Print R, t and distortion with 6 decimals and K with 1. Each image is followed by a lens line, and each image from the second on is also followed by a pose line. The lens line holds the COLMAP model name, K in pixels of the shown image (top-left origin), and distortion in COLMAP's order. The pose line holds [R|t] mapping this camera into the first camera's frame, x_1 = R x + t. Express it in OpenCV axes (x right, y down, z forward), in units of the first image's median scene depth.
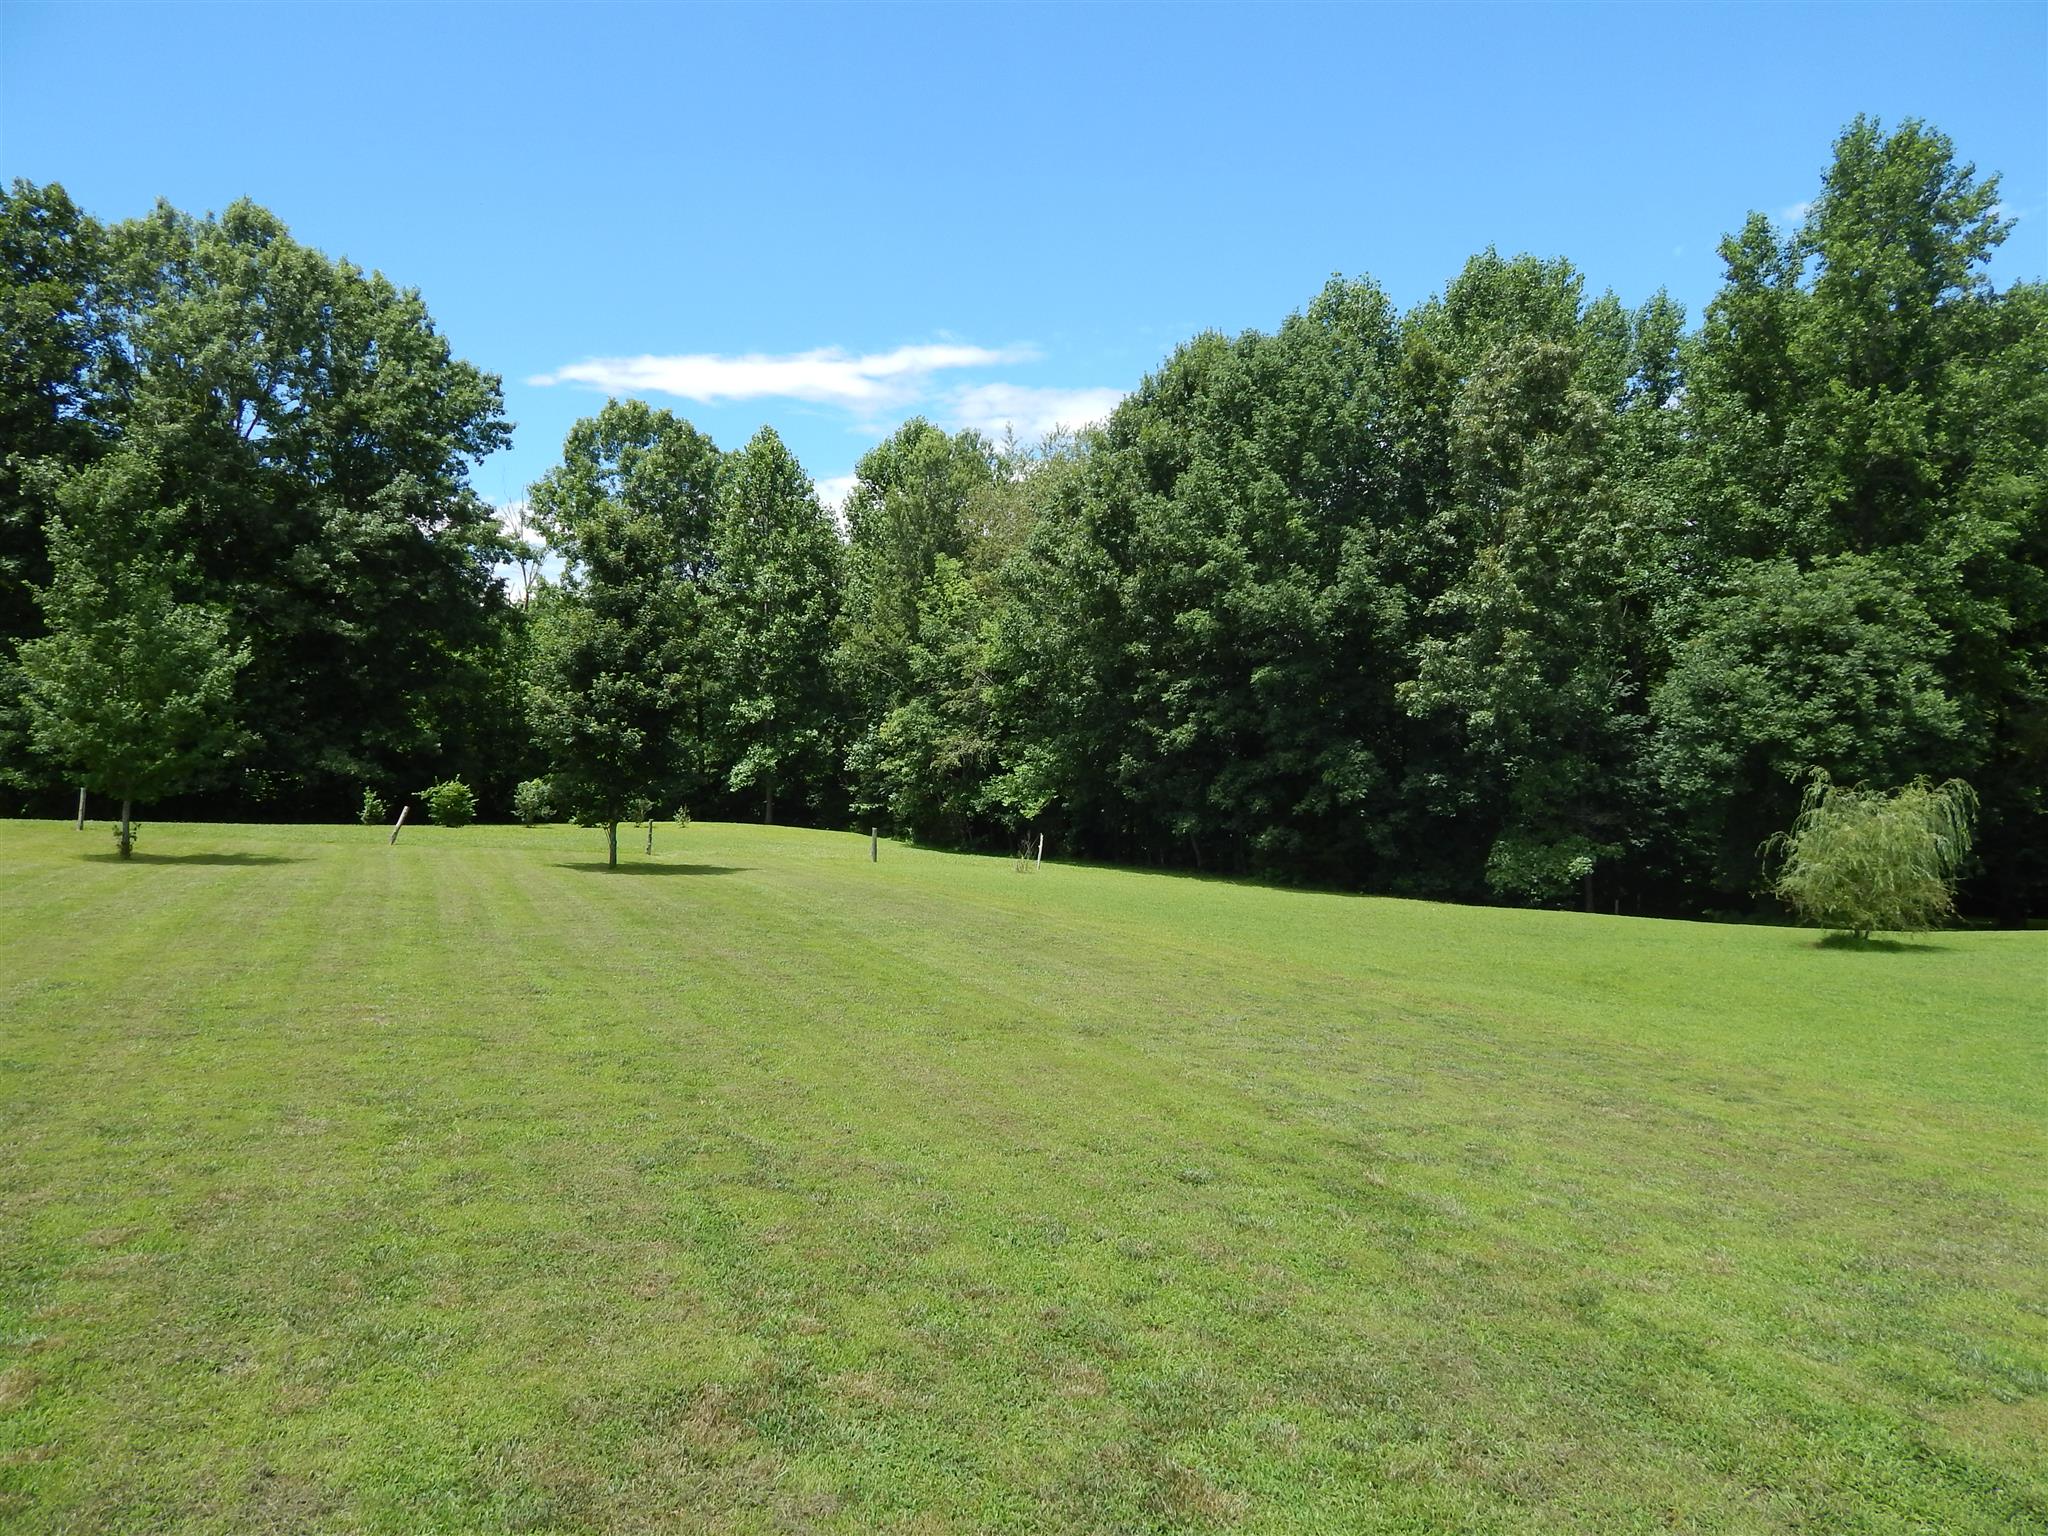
lens RADIAL K [[1346.6, 0, 1037.7], [0, 1346.6, 765.1], [0, 0, 1]] dist [0.005689, -0.000282]
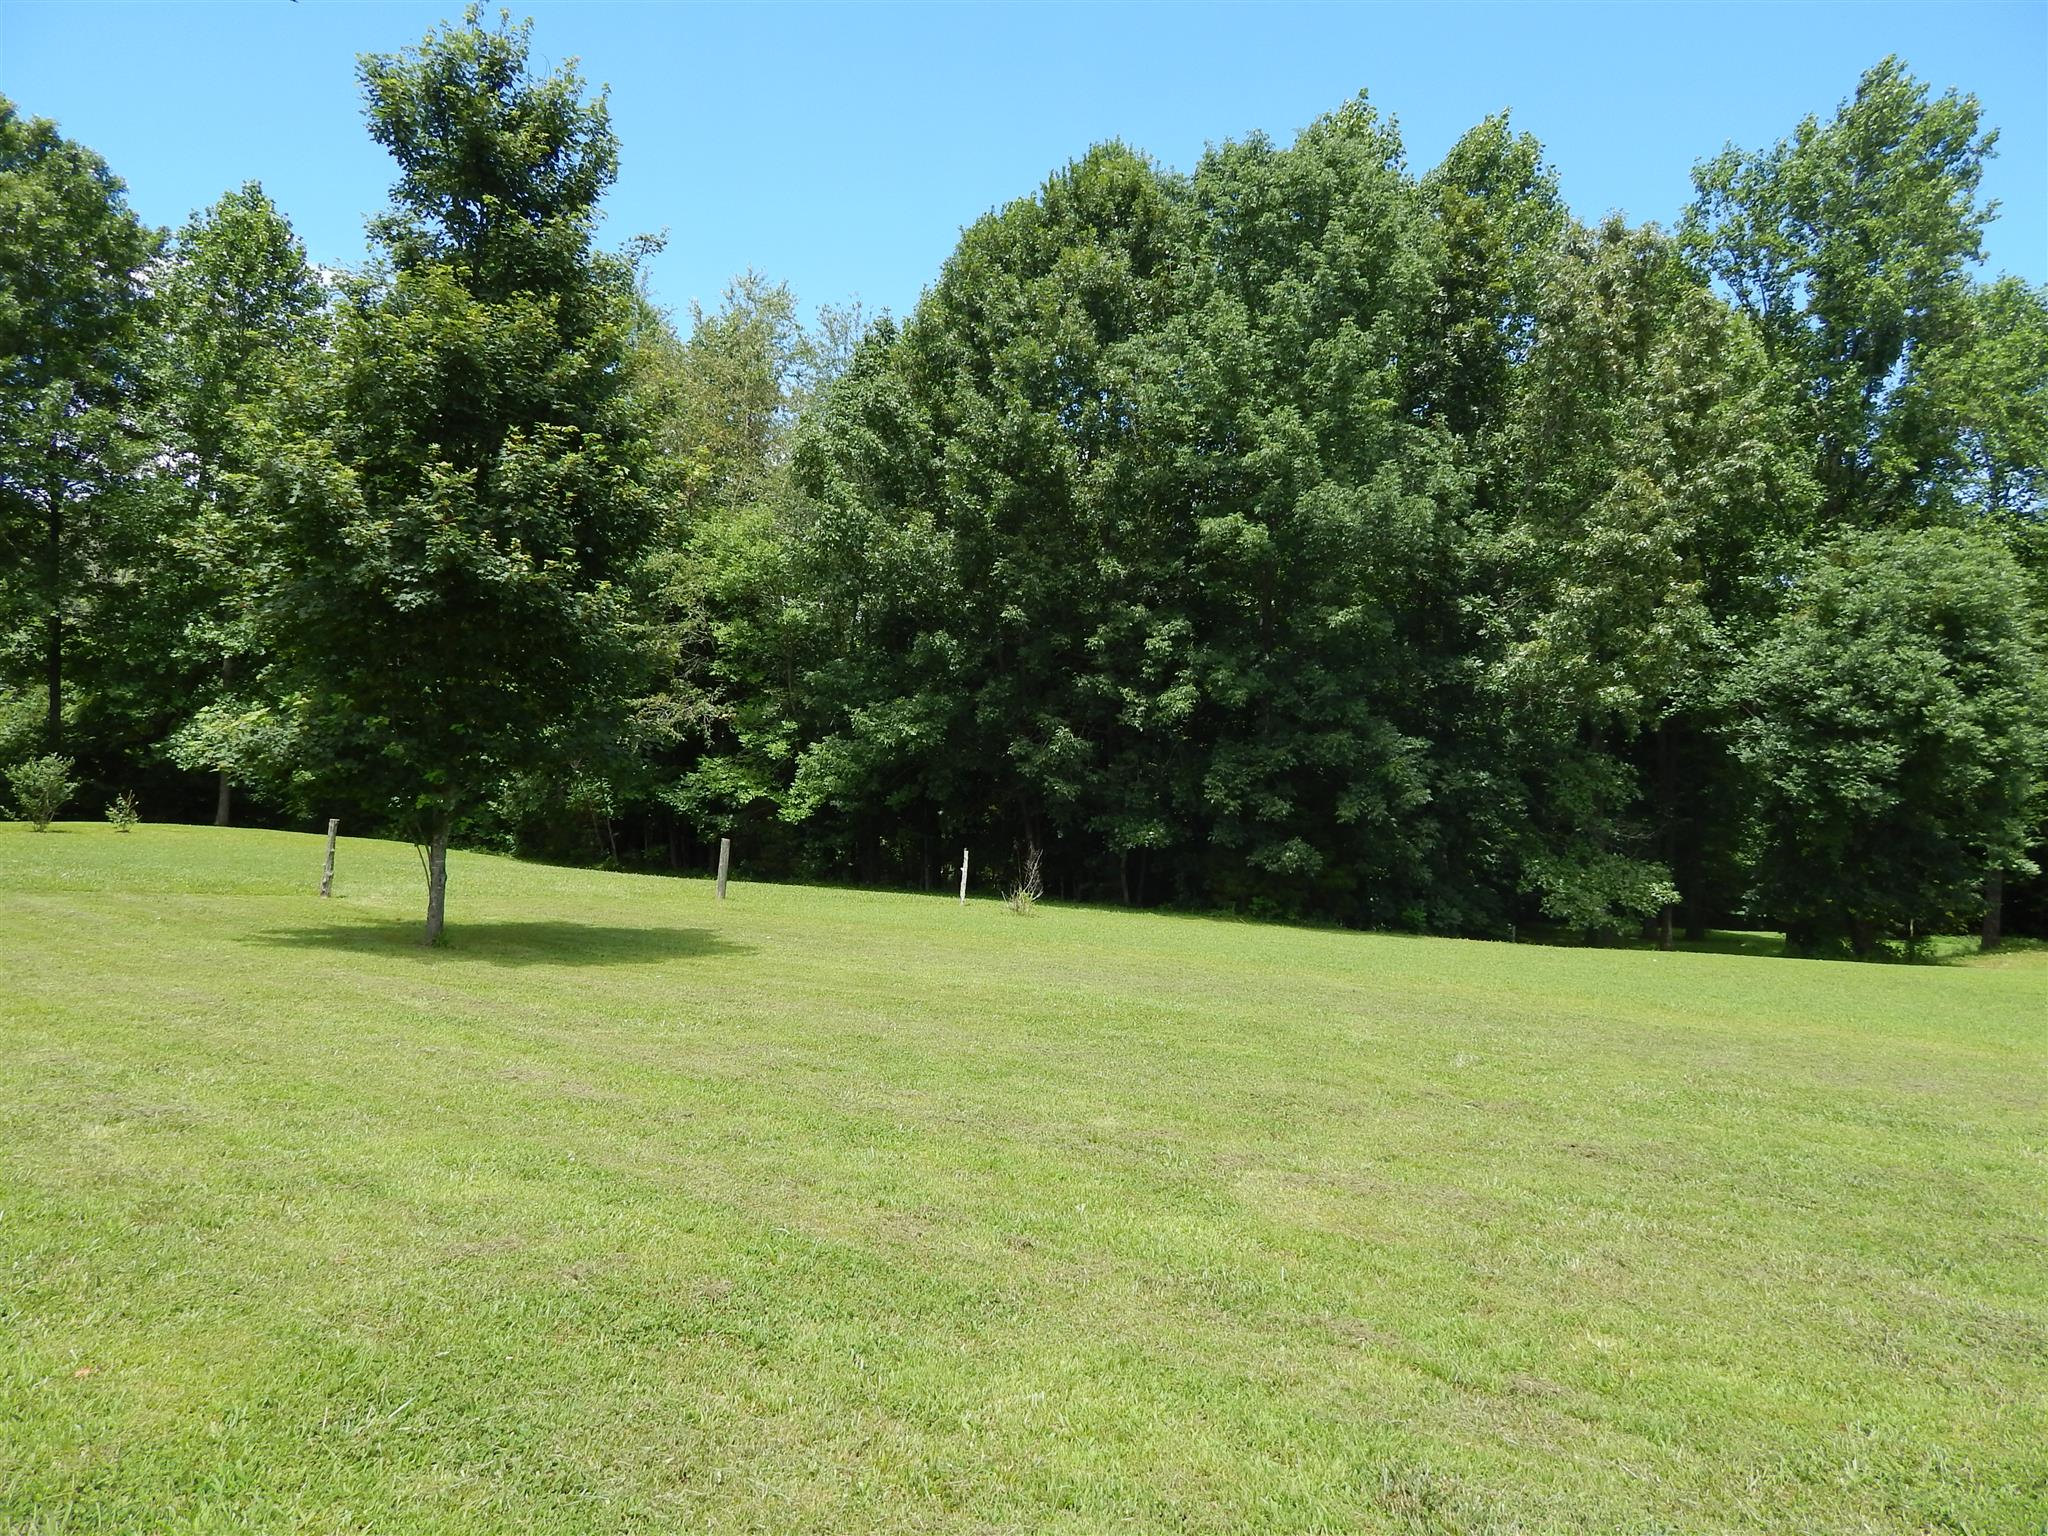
lens RADIAL K [[1346.6, 0, 1024.3], [0, 1346.6, 757.6], [0, 0, 1]] dist [0.005689, -0.000282]
pose [[0.877115, 0.034768, 0.479021, -0.276740], [-0.030610, 0.999395, -0.016488, 0.018697], [-0.479304, -0.000201, 0.877649, 0.438053]]
